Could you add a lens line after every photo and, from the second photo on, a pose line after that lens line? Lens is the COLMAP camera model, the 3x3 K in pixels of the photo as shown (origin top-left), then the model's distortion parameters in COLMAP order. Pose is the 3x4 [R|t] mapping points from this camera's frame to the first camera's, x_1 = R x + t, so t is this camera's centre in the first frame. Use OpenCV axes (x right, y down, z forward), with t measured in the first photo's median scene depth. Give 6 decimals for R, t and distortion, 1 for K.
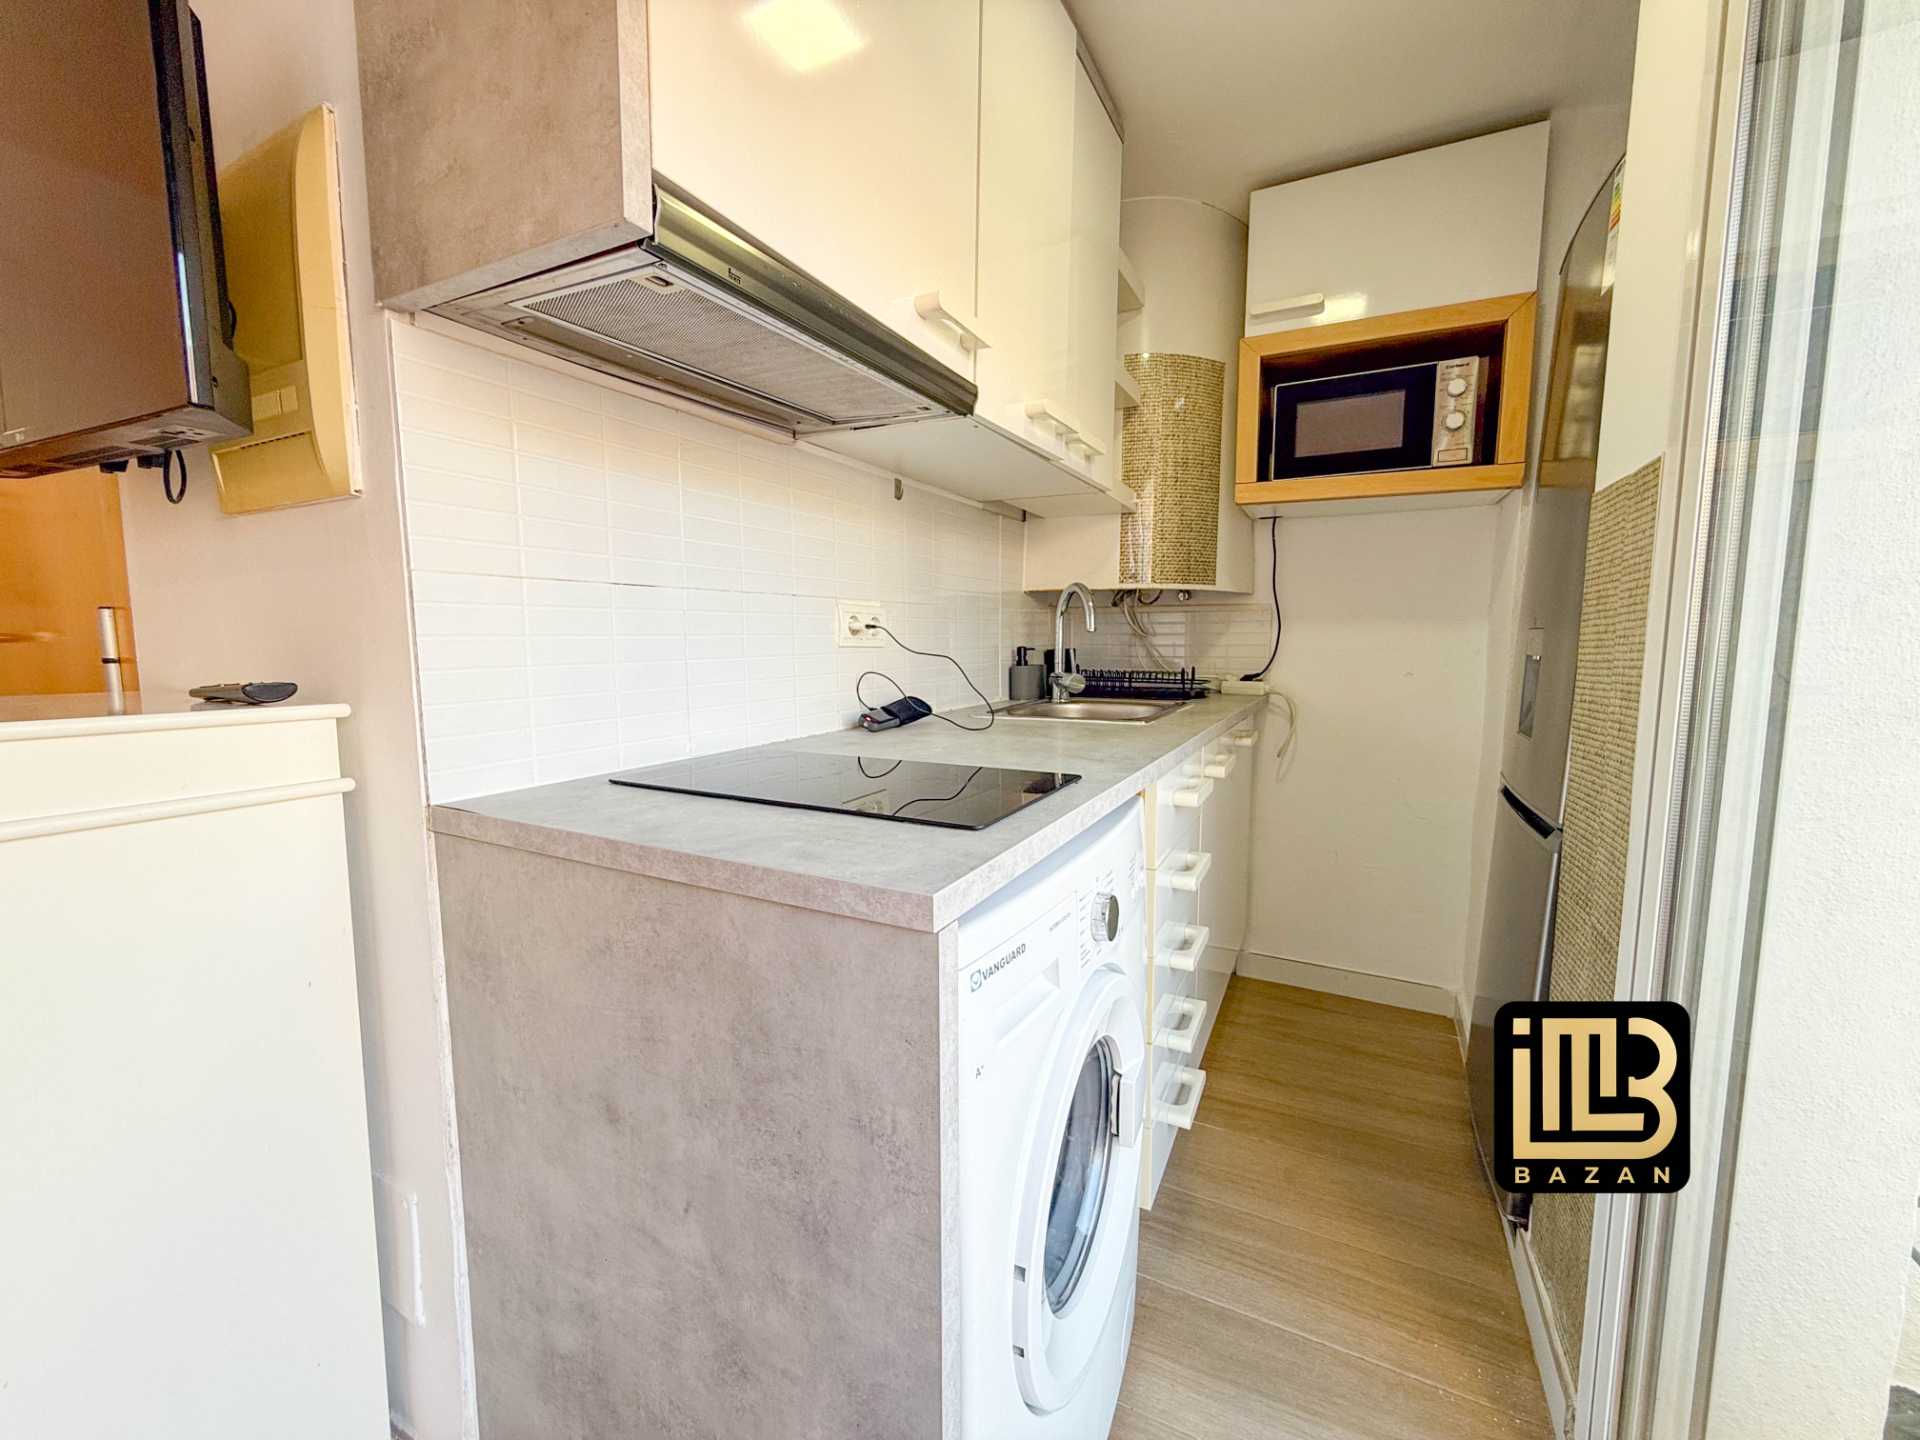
lens RADIAL K [[779.8, 0, 960.0], [0, 779.8, 720.0], [0, 0, 1]] dist [-0.000779, -0.000037]
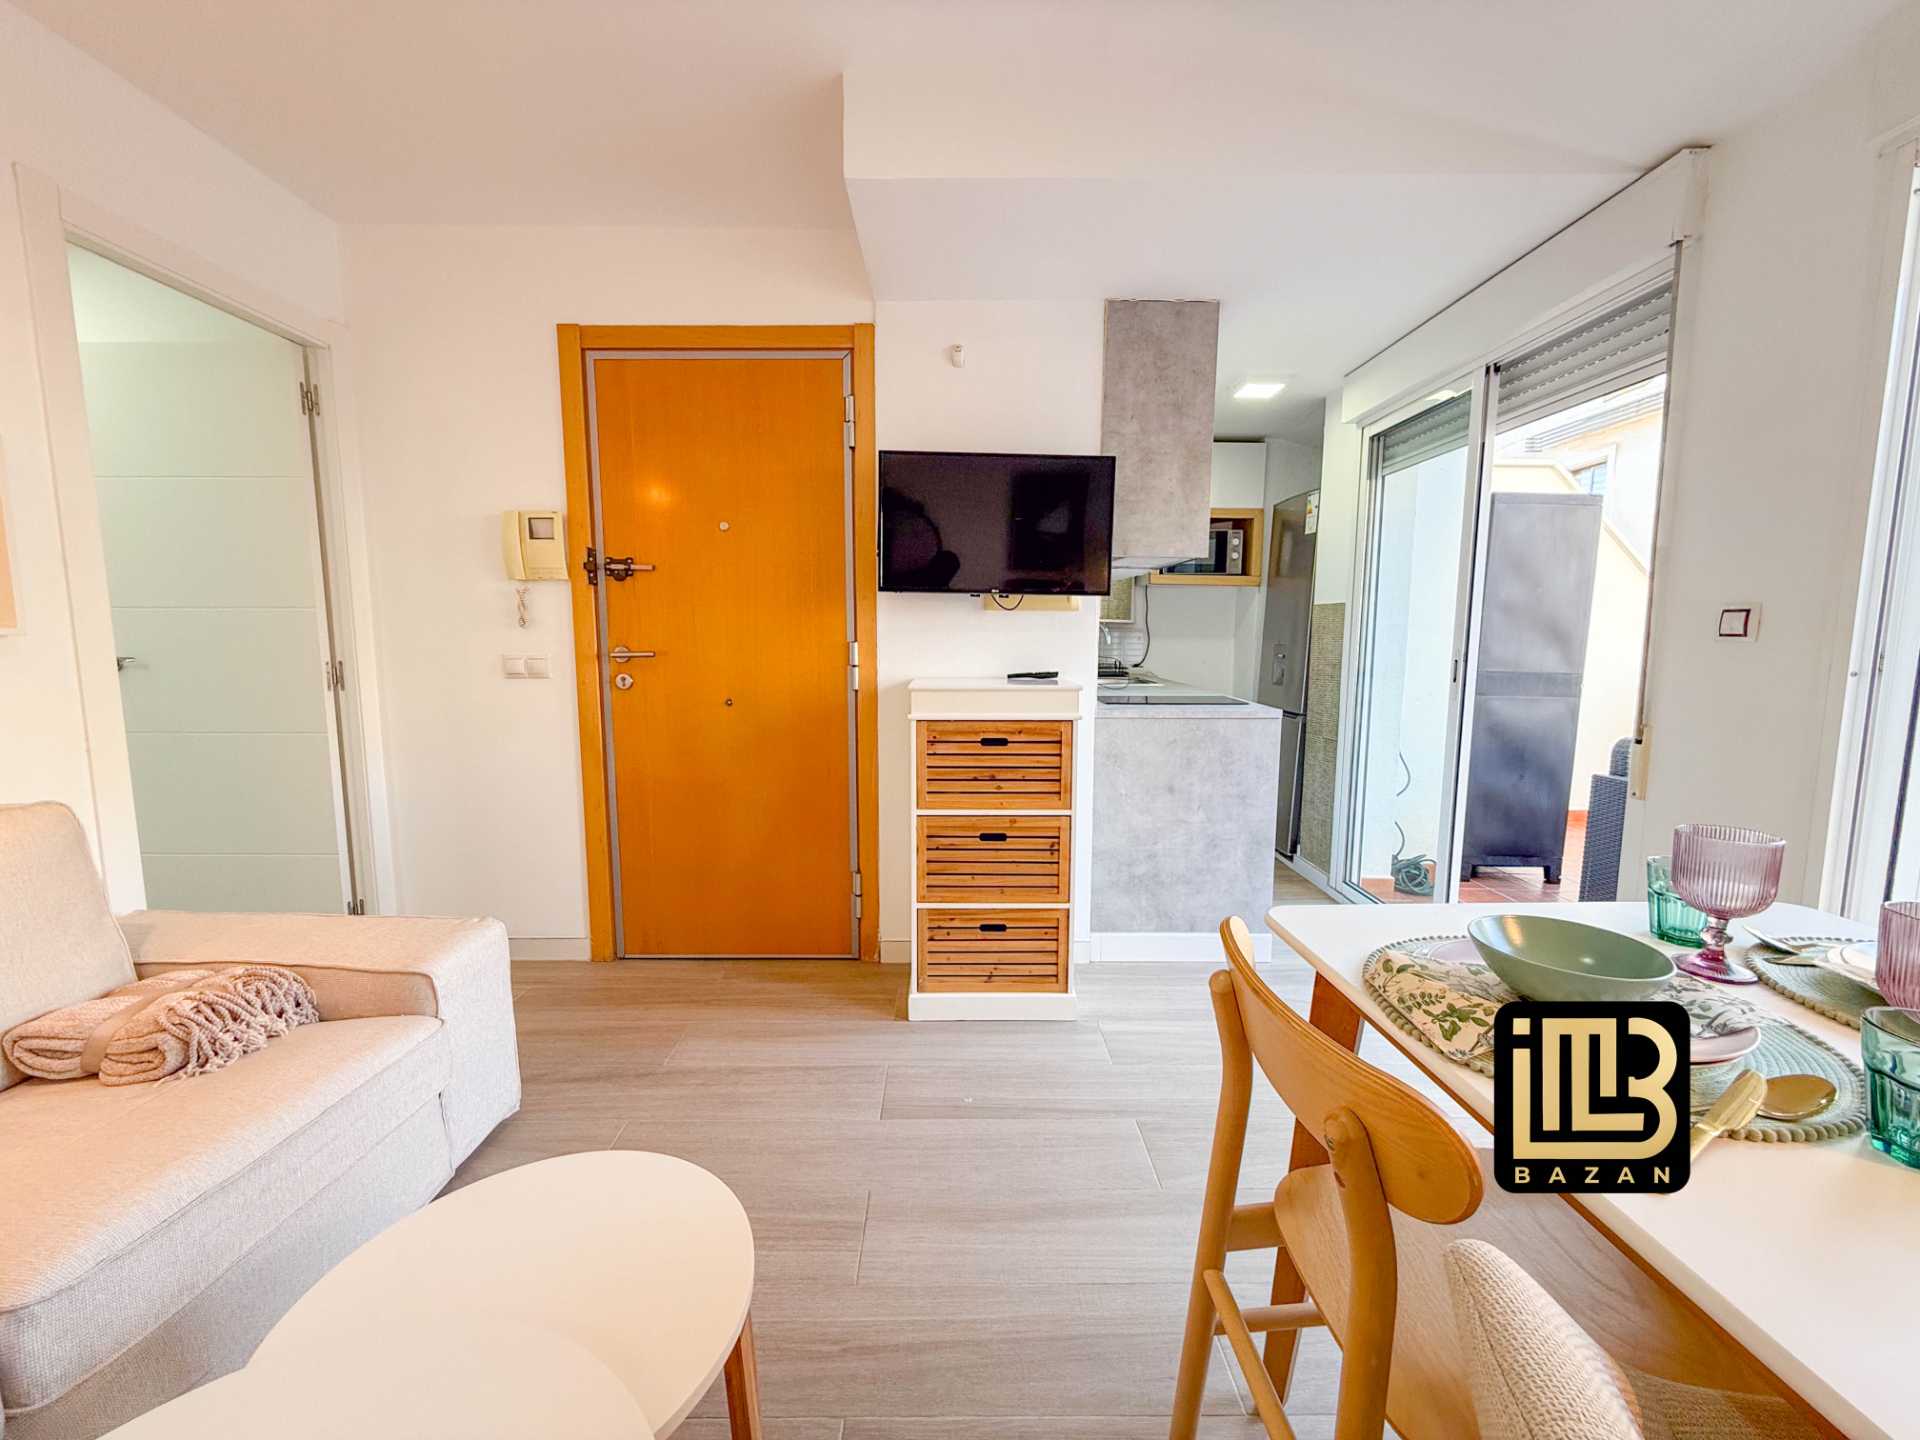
lens RADIAL K [[765.7, 0, 956.6], [0, 765.7, 720.7], [0, 0, 1]] dist [-0.000149, -0.000021]
pose [[0.888073, -0.049034, 0.457080, -1.279363], [0.043479, 0.998797, 0.022670, 0.030266], [-0.457642, -0.000259, 0.889136, -0.732550]]
